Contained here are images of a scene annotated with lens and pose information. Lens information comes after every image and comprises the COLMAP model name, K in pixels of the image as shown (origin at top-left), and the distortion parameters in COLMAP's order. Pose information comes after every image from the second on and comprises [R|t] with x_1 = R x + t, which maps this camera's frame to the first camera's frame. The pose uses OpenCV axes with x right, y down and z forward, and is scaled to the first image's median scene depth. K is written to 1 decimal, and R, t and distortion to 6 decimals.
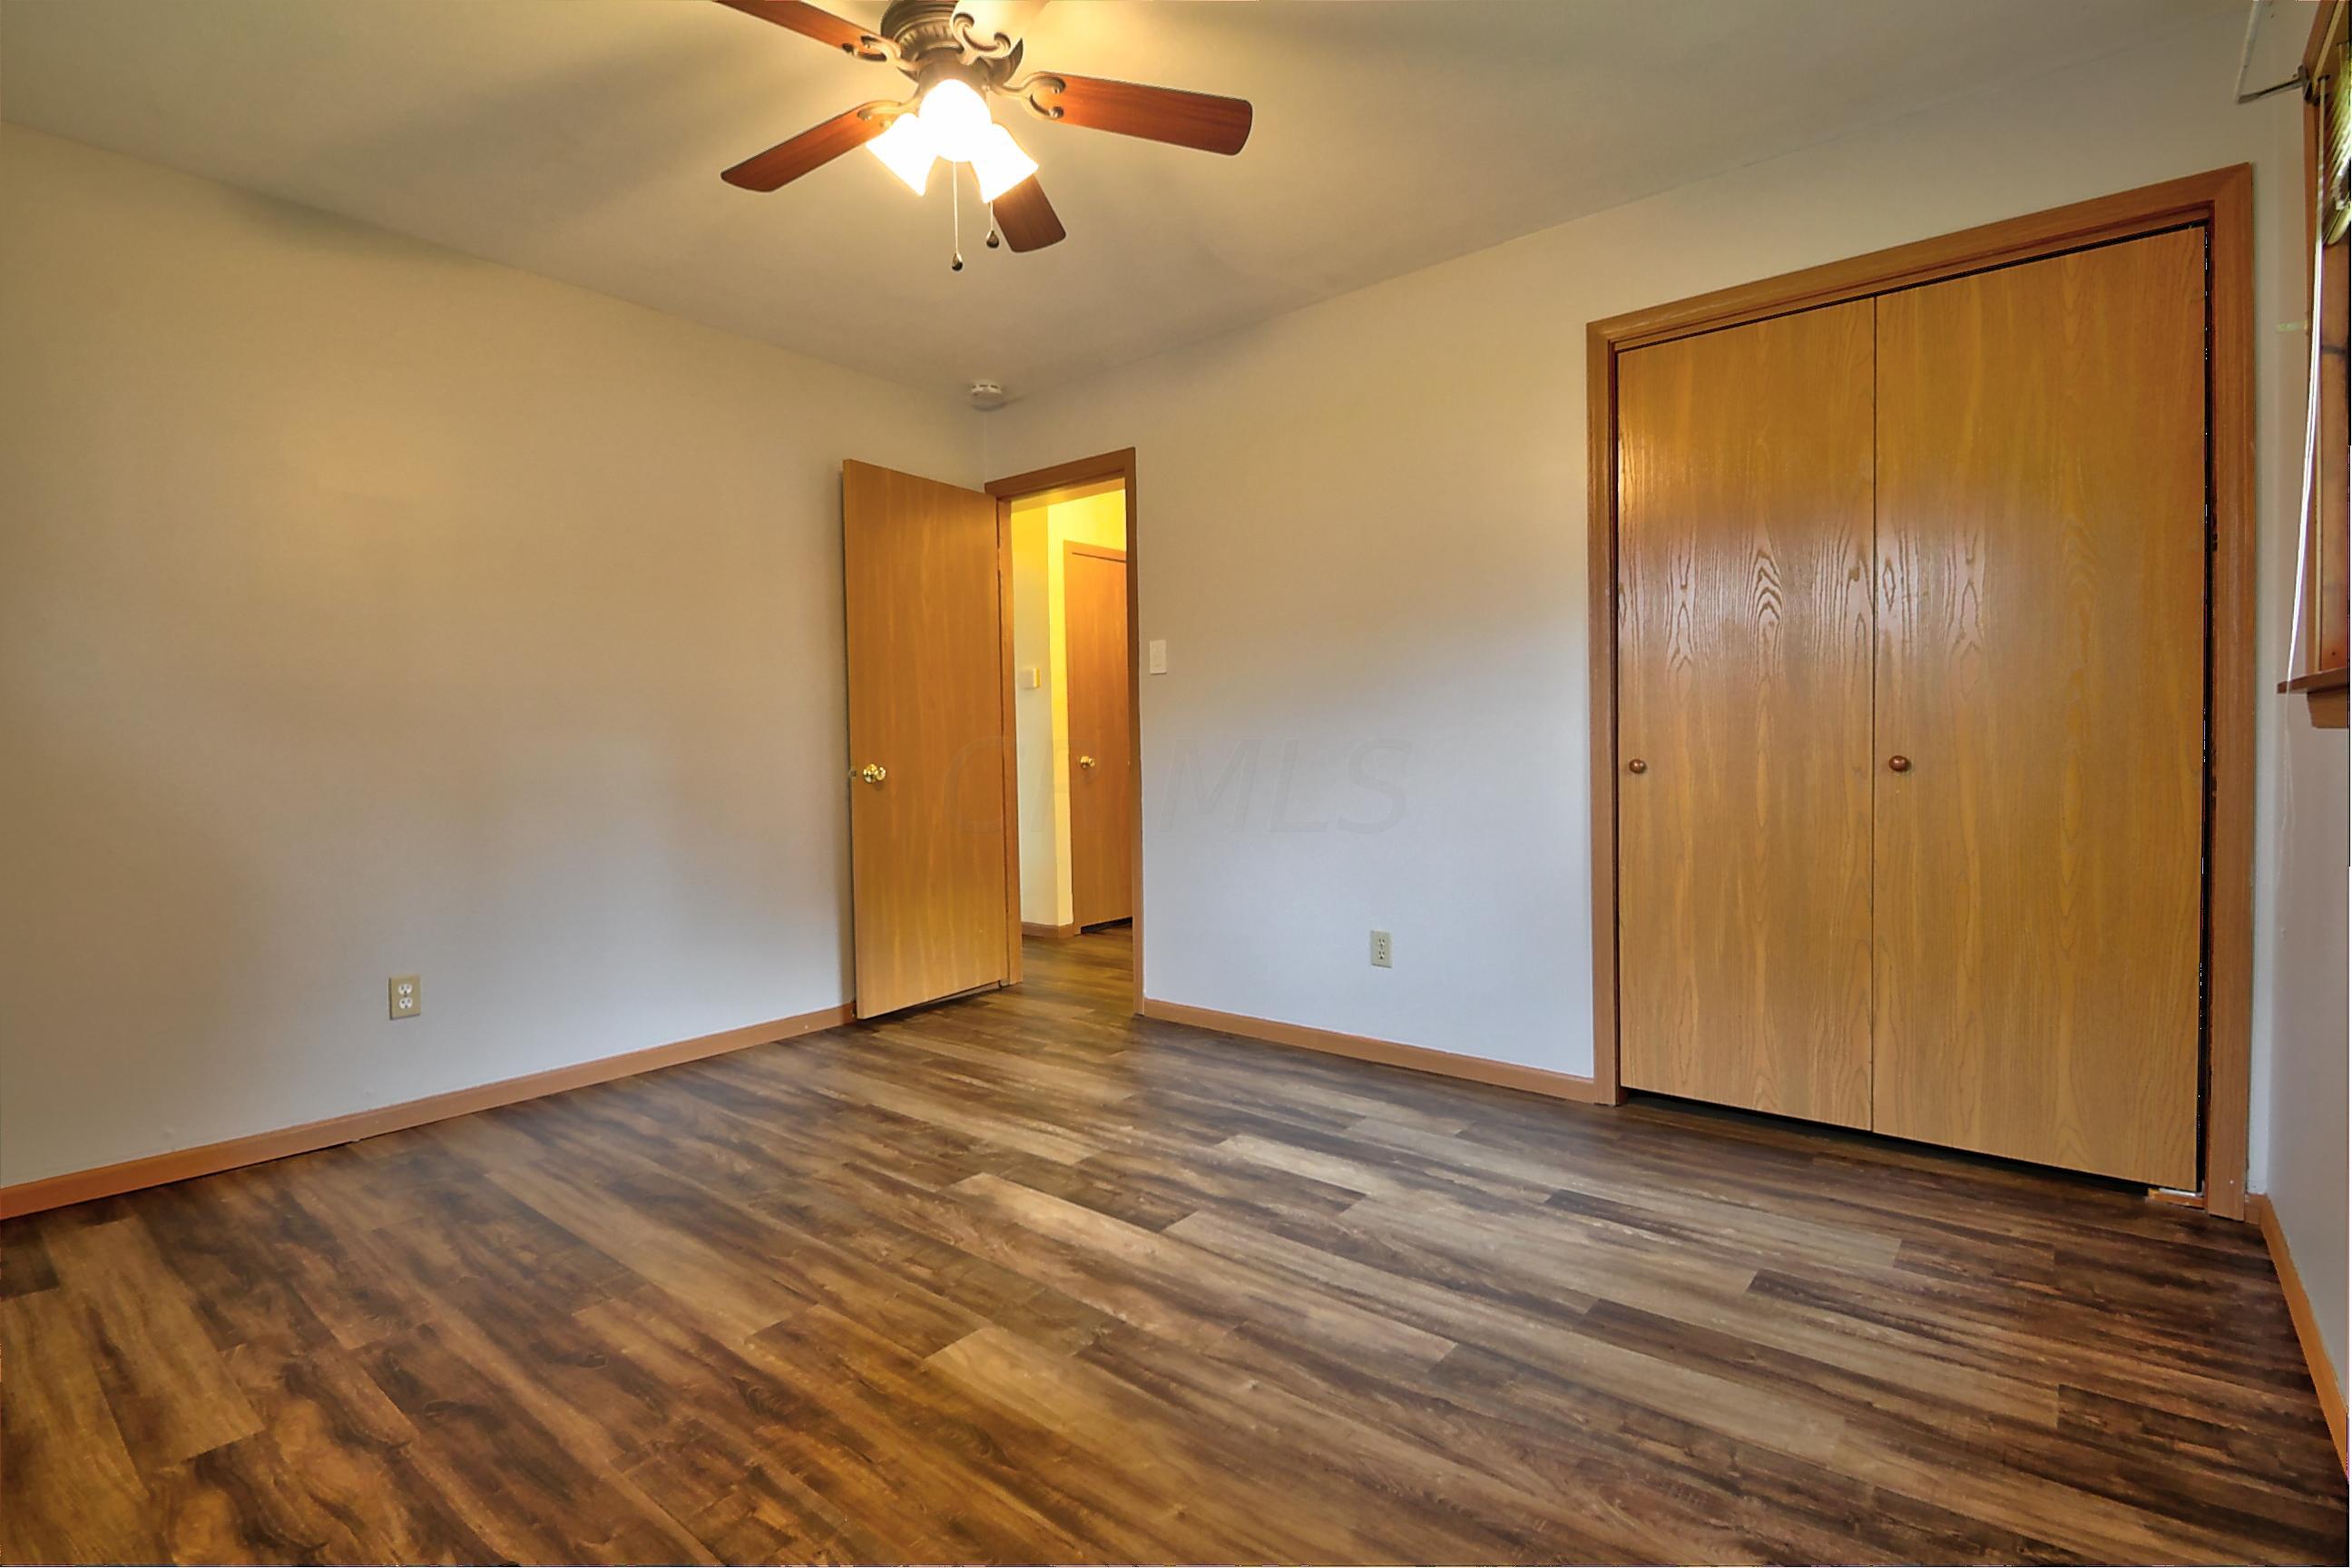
lens RADIAL K [[1095.9, 0, 1174.9], [0, 1095.9, 763.1], [0, 0, 1]] dist [0.009245, -0.010978]
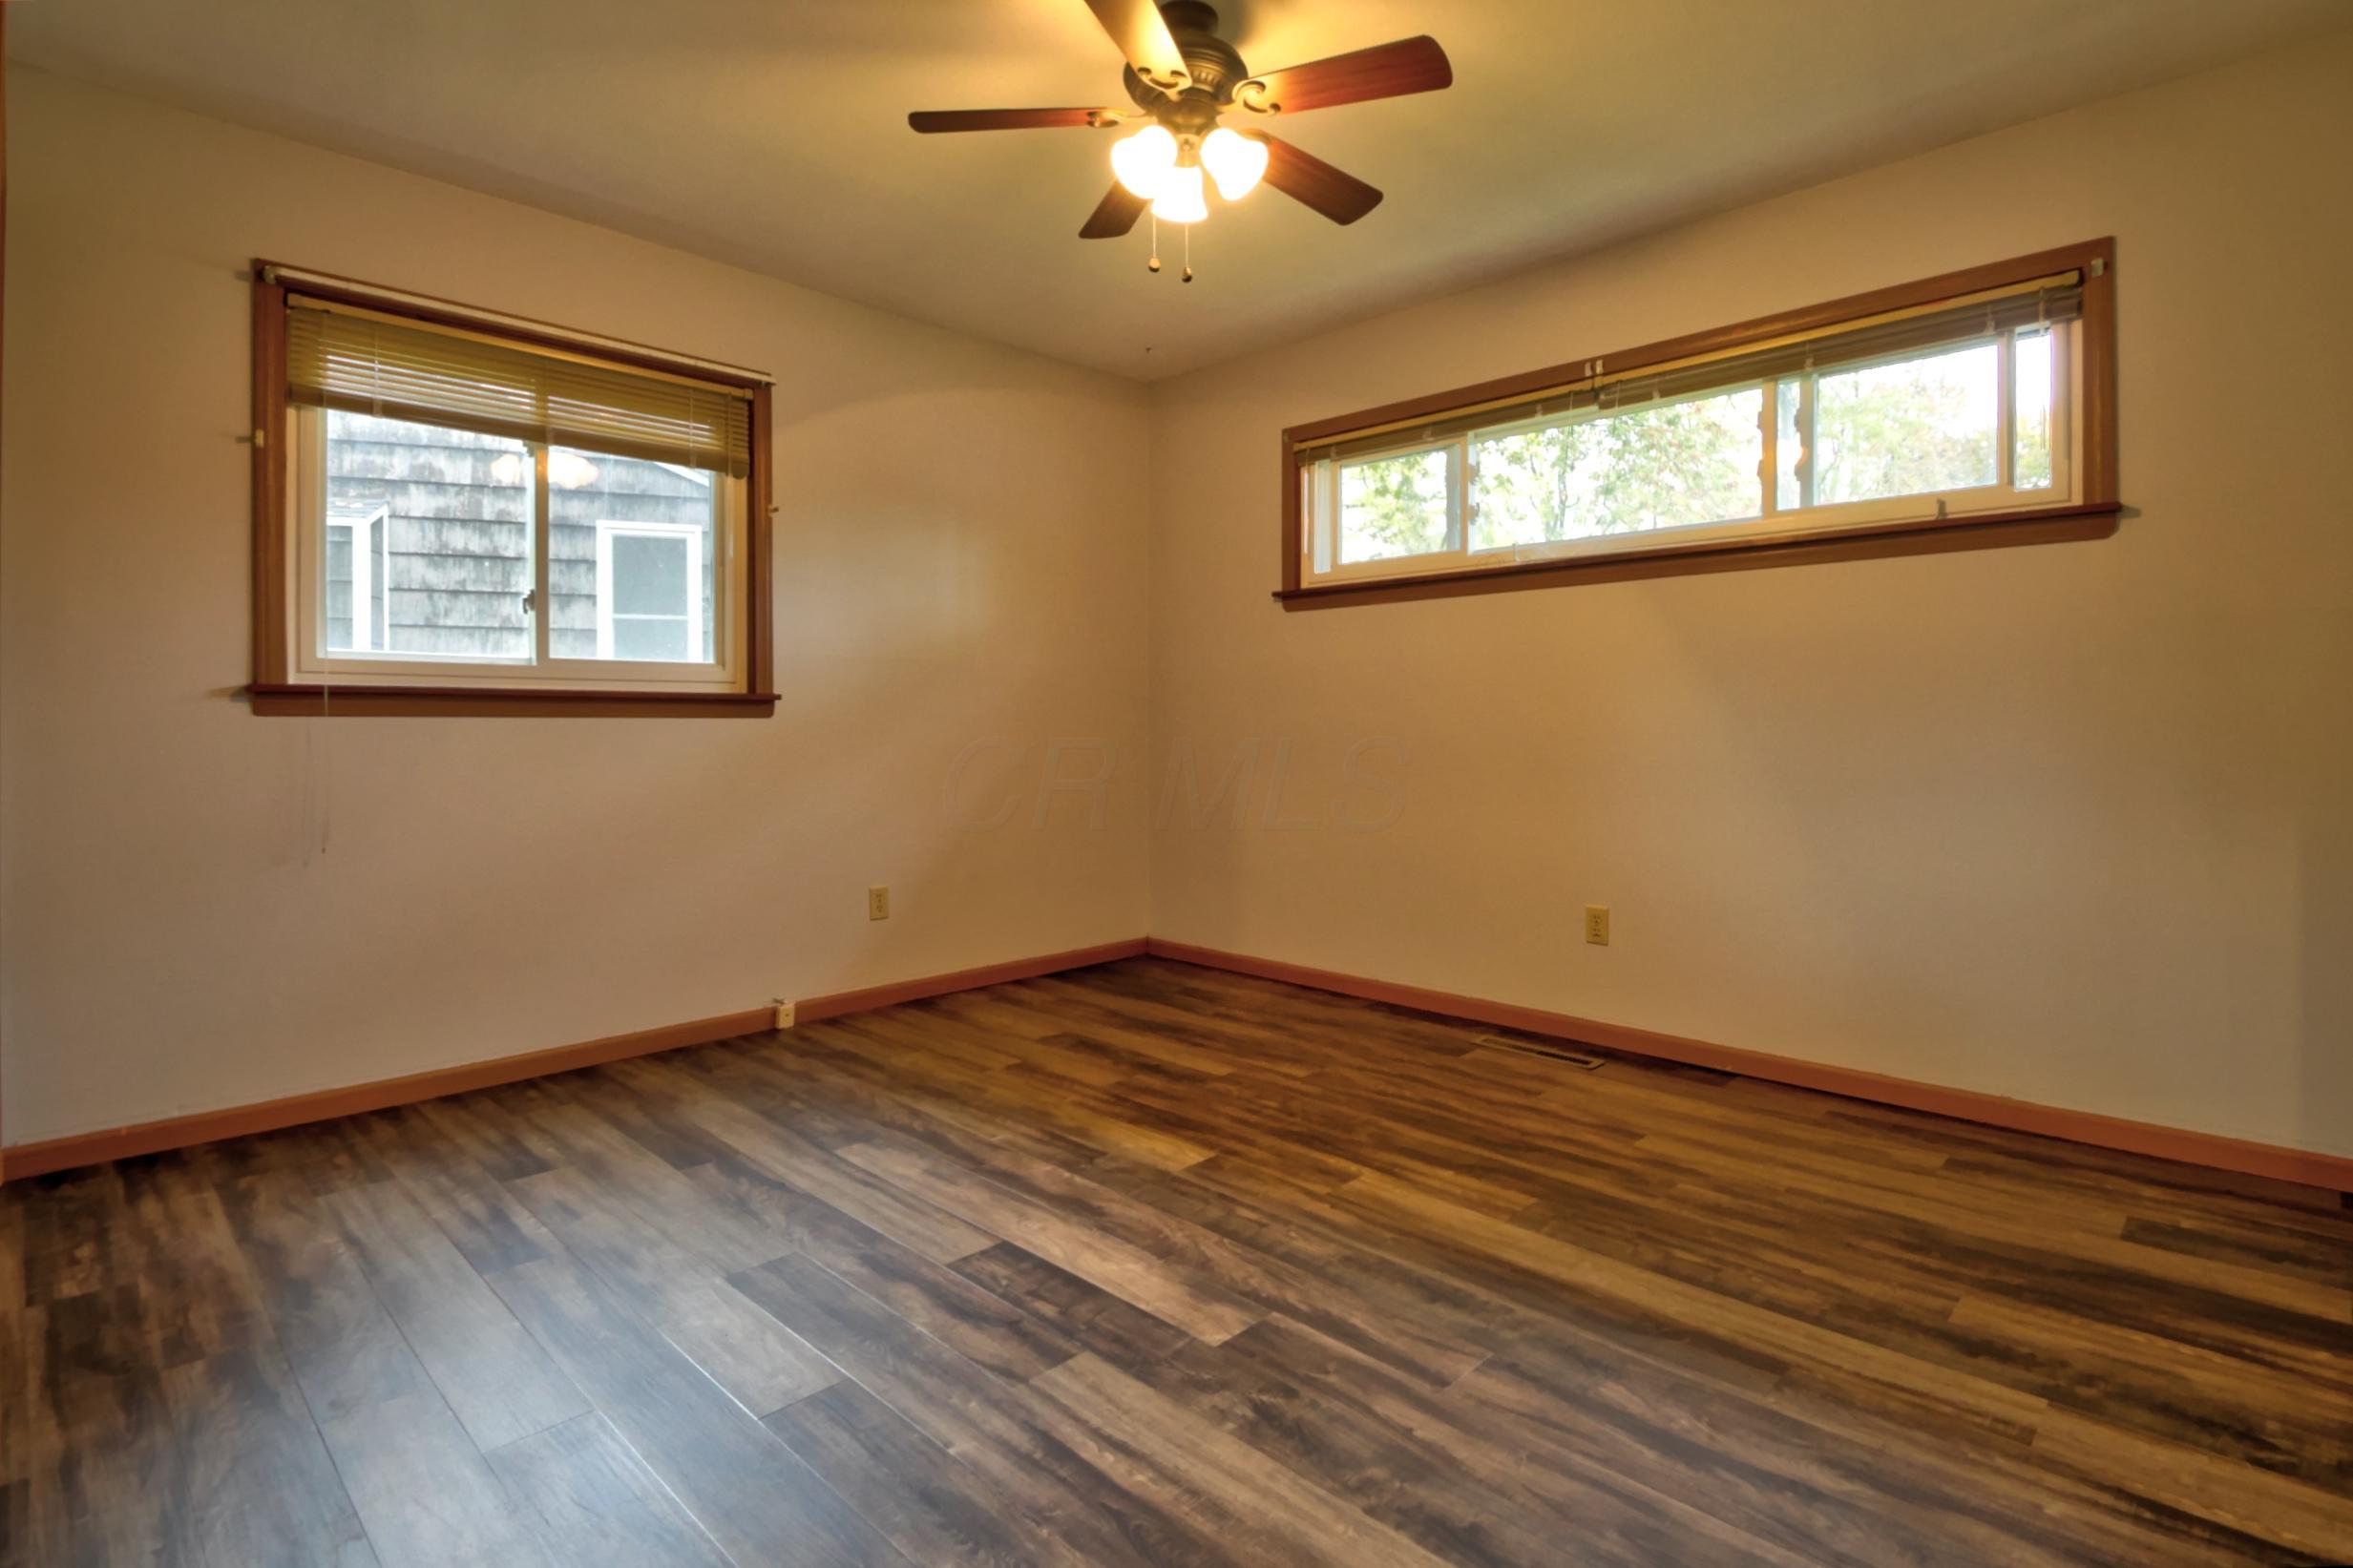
lens RADIAL K [[1096.3, 0, 1175.4], [0, 1096.3, 763.1], [0, 0, 1]] dist [0.009245, -0.010978]
pose [[-0.995679, 0.014085, 0.091793, -0.262400], [0.018907, 0.998475, 0.051872, -0.019057], [-0.090922, 0.053383, -0.994426, 1.992418]]
